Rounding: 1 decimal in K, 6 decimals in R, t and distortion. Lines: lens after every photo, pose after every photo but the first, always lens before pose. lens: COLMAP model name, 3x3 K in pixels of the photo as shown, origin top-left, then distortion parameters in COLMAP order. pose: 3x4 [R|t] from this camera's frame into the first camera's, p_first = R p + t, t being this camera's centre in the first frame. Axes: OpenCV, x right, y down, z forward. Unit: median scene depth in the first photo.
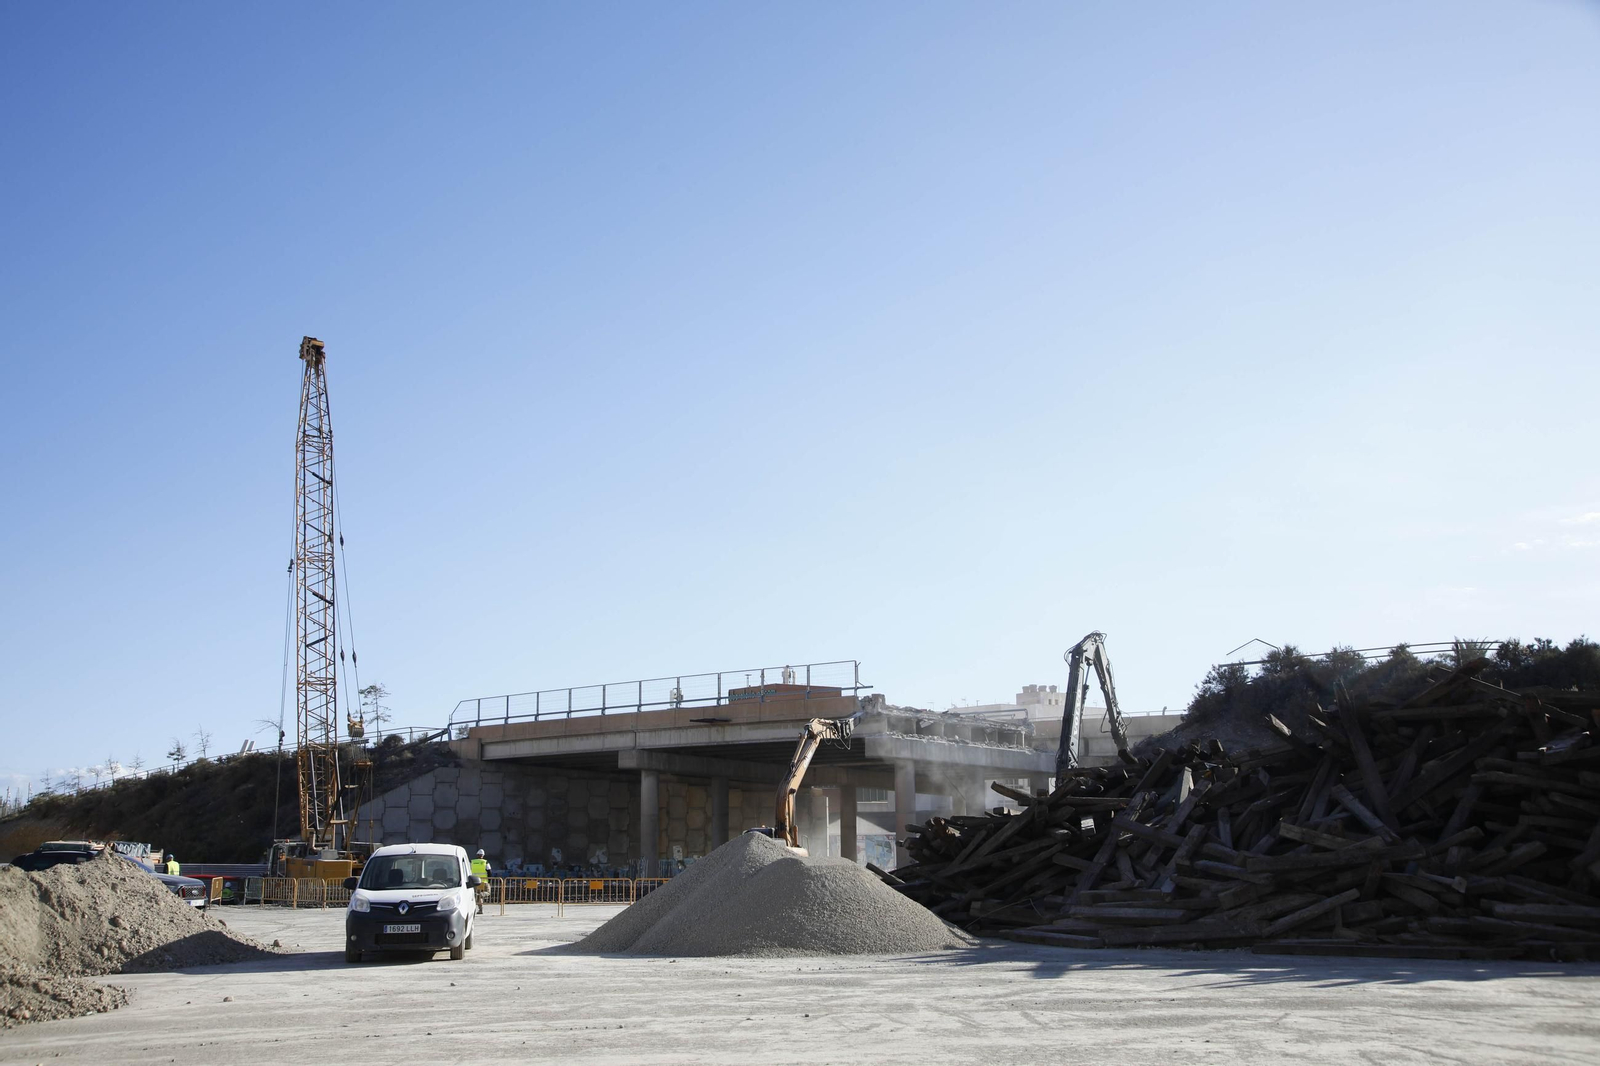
lens RADIAL K [[1406.6, 0, 791.7], [0, 1406.6, 528.1], [0, 0, 1]] dist [-0.051382, 0.163187]
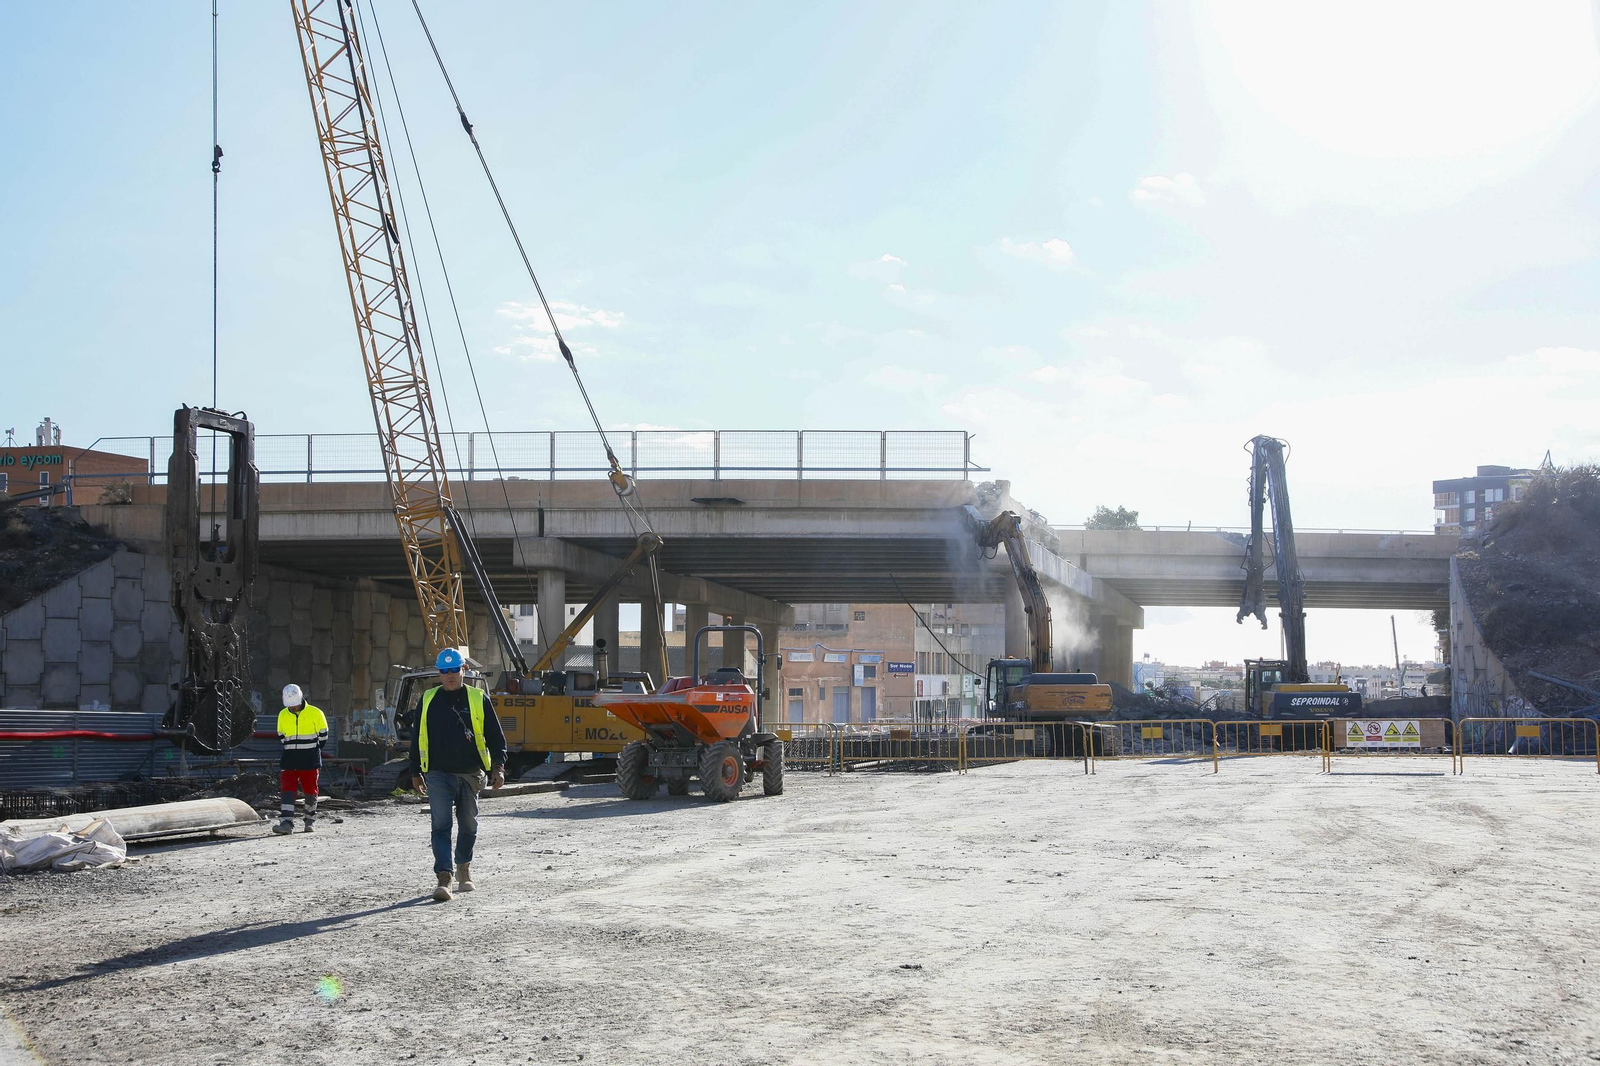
lens RADIAL K [[1884.3, 0, 792.3], [0, 1884.3, 591.6], [0, 0, 1]] dist [0.015329, 0.274262]
pose [[0.817776, 0.036871, 0.574354, -0.509167], [-0.129200, 0.984236, 0.120773, 0.062173], [-0.560847, -0.172972, 0.809649, 0.231057]]
